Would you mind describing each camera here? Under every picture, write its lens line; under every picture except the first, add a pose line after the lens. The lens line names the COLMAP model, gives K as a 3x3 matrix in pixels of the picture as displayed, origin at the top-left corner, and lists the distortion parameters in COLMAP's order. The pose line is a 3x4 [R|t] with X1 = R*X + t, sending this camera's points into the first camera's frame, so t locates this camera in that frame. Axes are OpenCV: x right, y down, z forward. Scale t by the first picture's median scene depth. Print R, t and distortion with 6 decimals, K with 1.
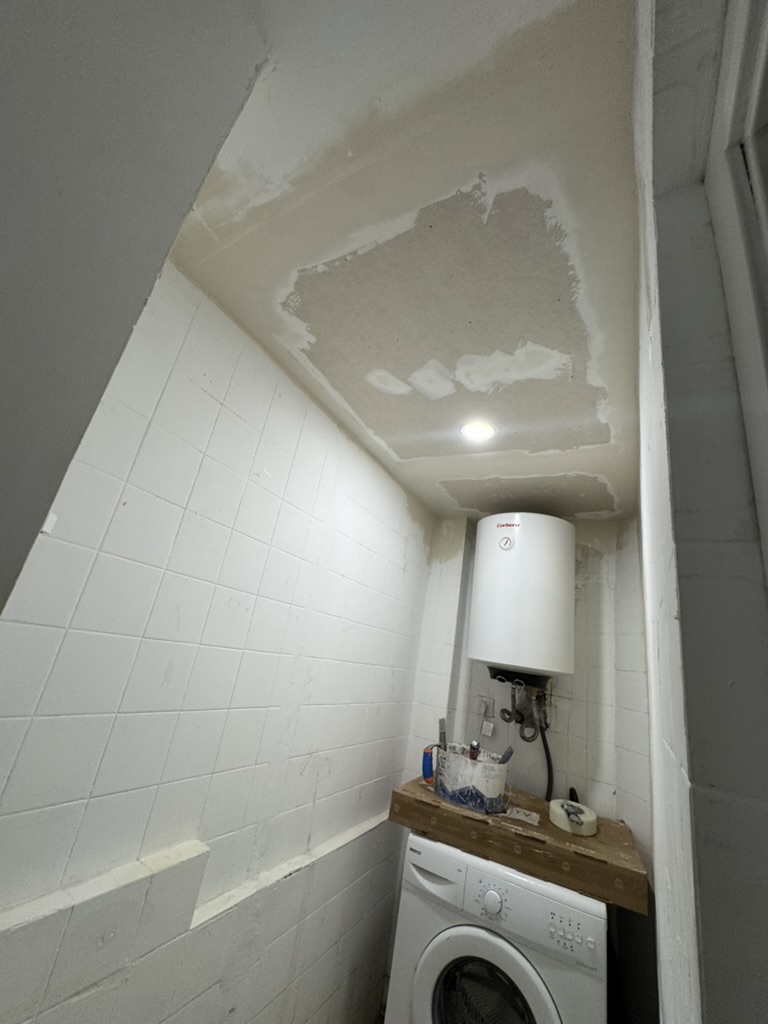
lens RADIAL K [[411.6, 0, 386.2], [0, 411.6, 511.9], [0, 0, 1]] dist [-0.006220, 0.000637]
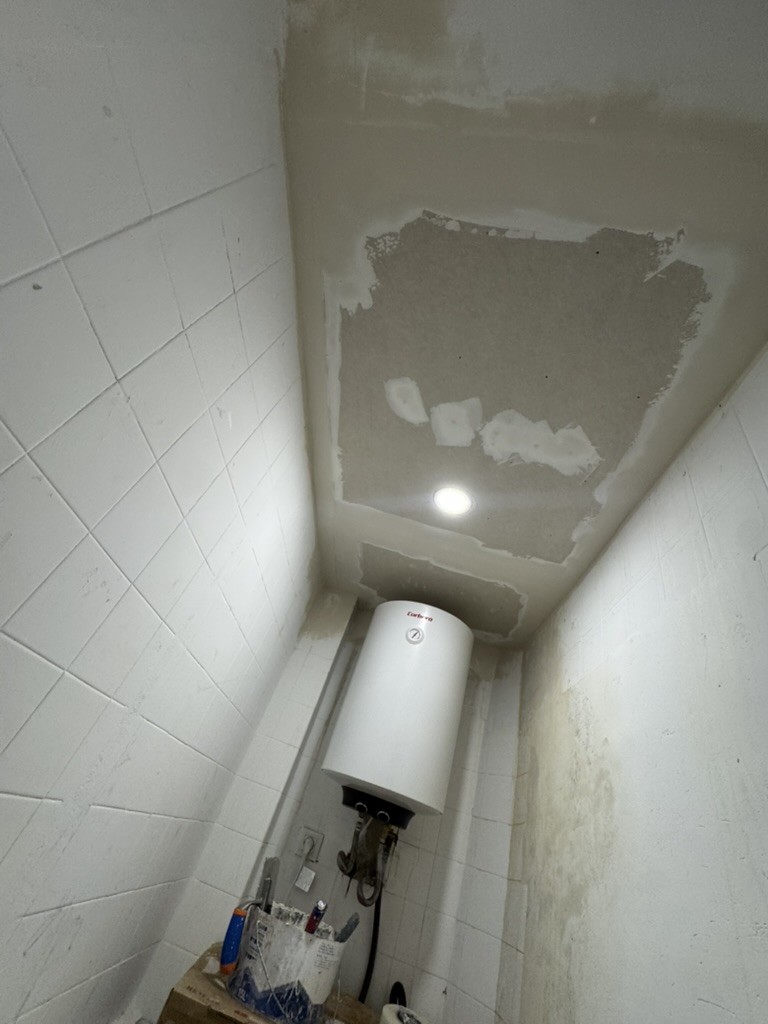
lens RADIAL K [[411.6, 0, 385.0], [0, 411.6, 511.7], [0, 0, 1]] dist [-0.006220, 0.000637]
pose [[0.845362, 0.406441, 0.346653, -0.219088], [-0.313381, 0.902856, -0.294351, 0.146617], [-0.432614, 0.140199, 0.890612, 0.268773]]
